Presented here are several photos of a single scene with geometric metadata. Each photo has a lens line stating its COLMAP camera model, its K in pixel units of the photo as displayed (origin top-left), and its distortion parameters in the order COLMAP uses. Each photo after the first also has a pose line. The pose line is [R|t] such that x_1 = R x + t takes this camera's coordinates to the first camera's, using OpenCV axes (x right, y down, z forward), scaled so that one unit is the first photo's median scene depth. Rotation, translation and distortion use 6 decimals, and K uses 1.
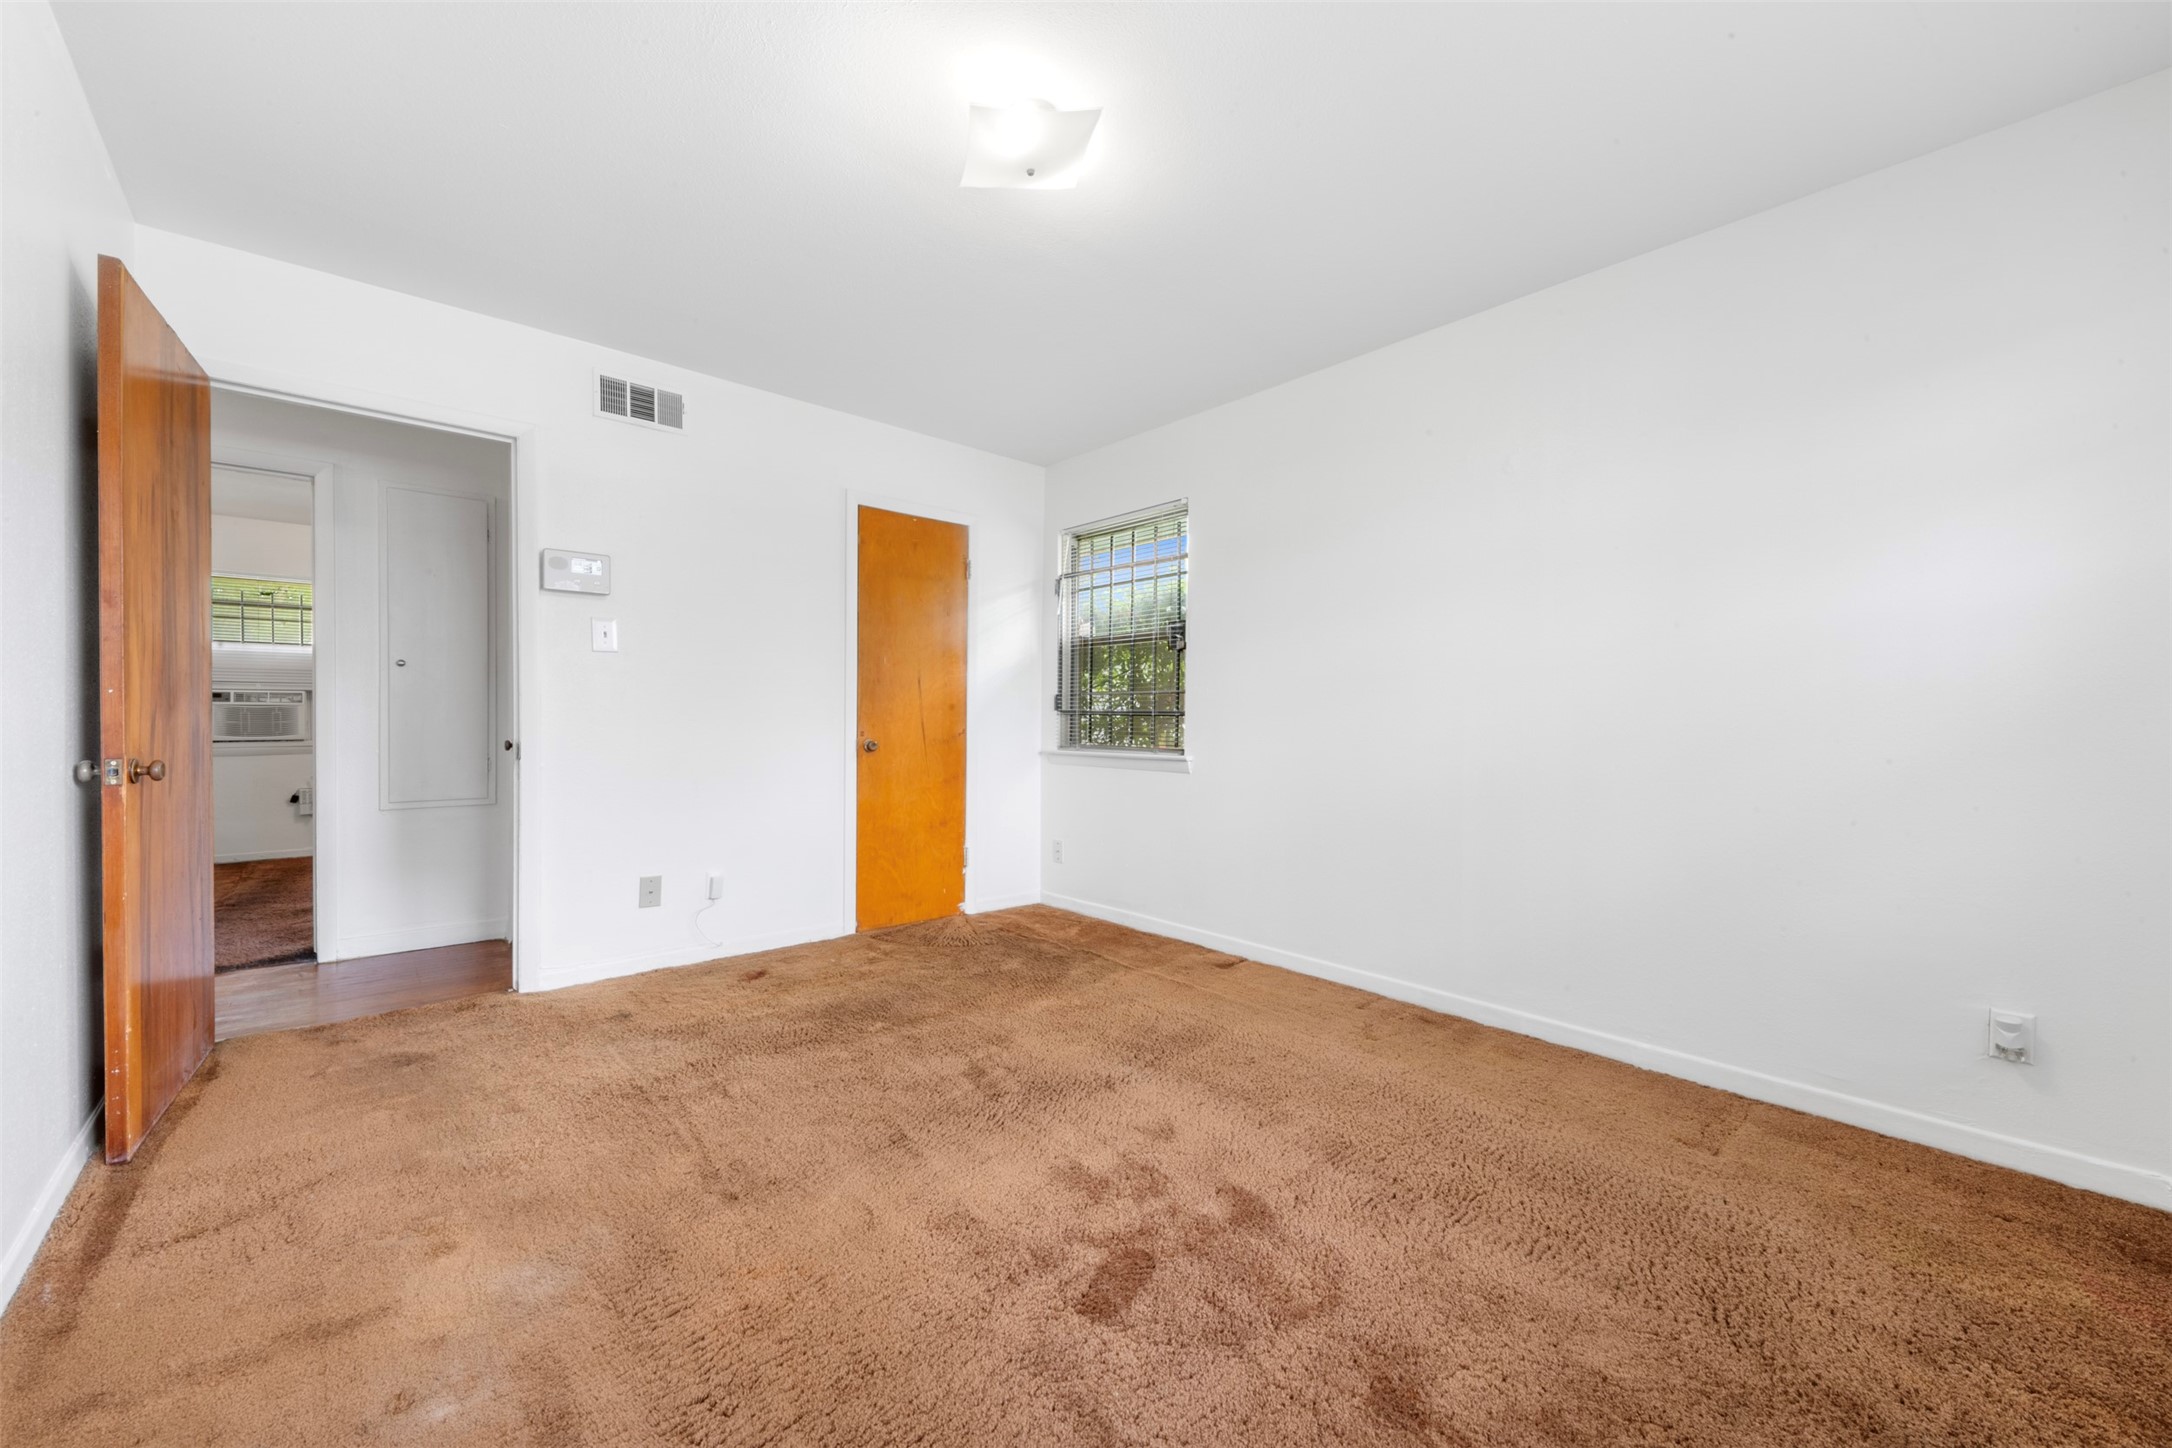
lens RADIAL K [[850.3, 0, 1089.4], [0, 850.3, 730.7], [0, 0, 1]] dist [0.002870, -0.000298]
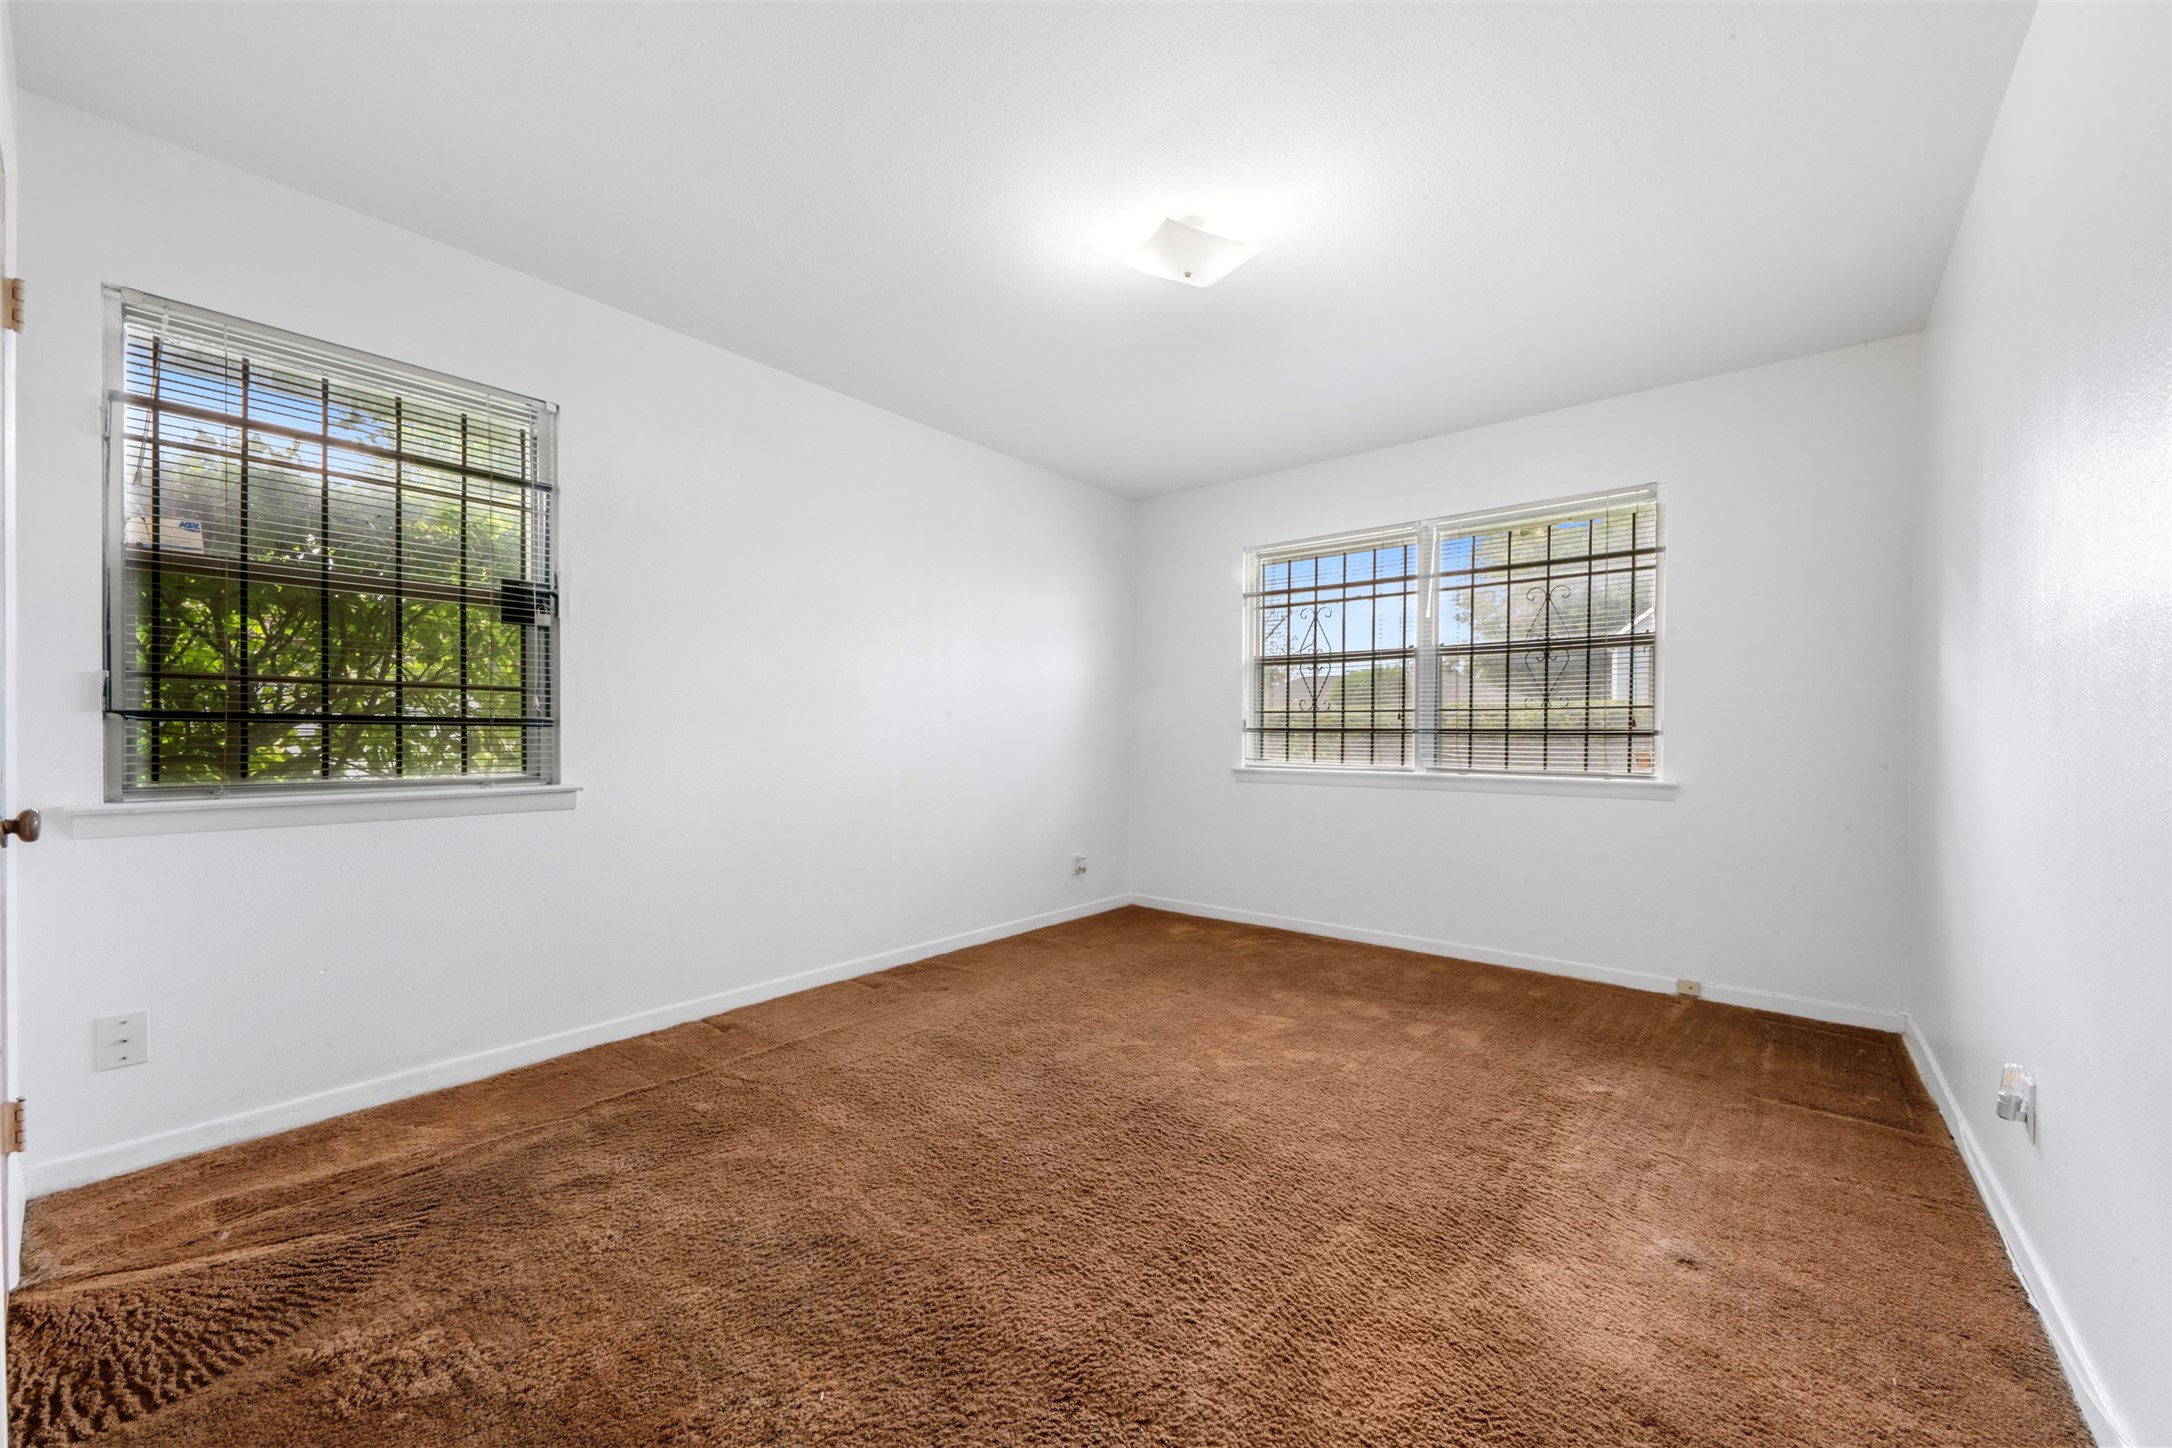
lens RADIAL K [[850.3, 0, 1086.9], [0, 850.3, 722.2], [0, 0, 1]] dist [0.002870, -0.000298]
pose [[-0.156733, 0.003841, 0.987634, -0.733869], [0.021668, 0.999765, -0.000449, -0.010690], [-0.987403, 0.021329, -0.156779, 0.807583]]
